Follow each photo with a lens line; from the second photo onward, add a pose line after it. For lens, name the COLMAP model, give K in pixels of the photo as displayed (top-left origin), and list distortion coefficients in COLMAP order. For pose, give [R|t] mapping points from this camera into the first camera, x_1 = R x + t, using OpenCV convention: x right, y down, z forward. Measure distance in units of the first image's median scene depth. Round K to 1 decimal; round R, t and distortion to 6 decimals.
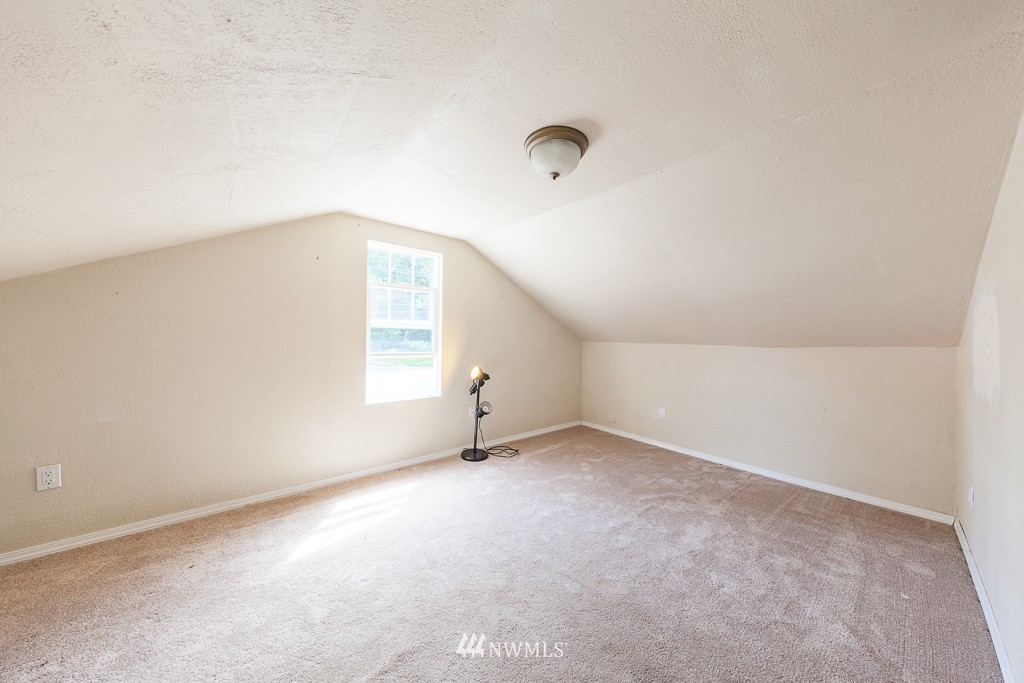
lens RADIAL K [[319.4, 0, 512.7], [0, 319.4, 342.0], [0, 0, 1]] dist [0.000769, -0.000229]
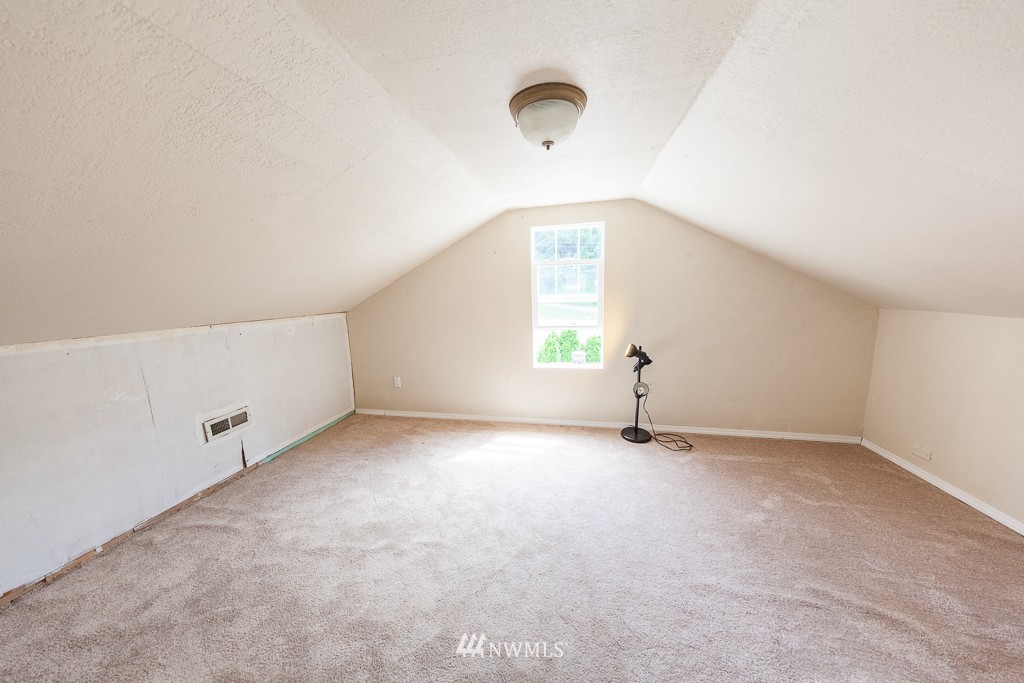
lens RADIAL K [[319.4, 0, 512.5], [0, 319.4, 343.2], [0, 0, 1]] dist [0.000769, -0.000229]
pose [[0.623605, 0.090134, -0.776526, 0.371585], [0.032714, 0.989452, 0.141121, -0.061578], [0.781055, -0.113407, 0.614079, 0.171123]]
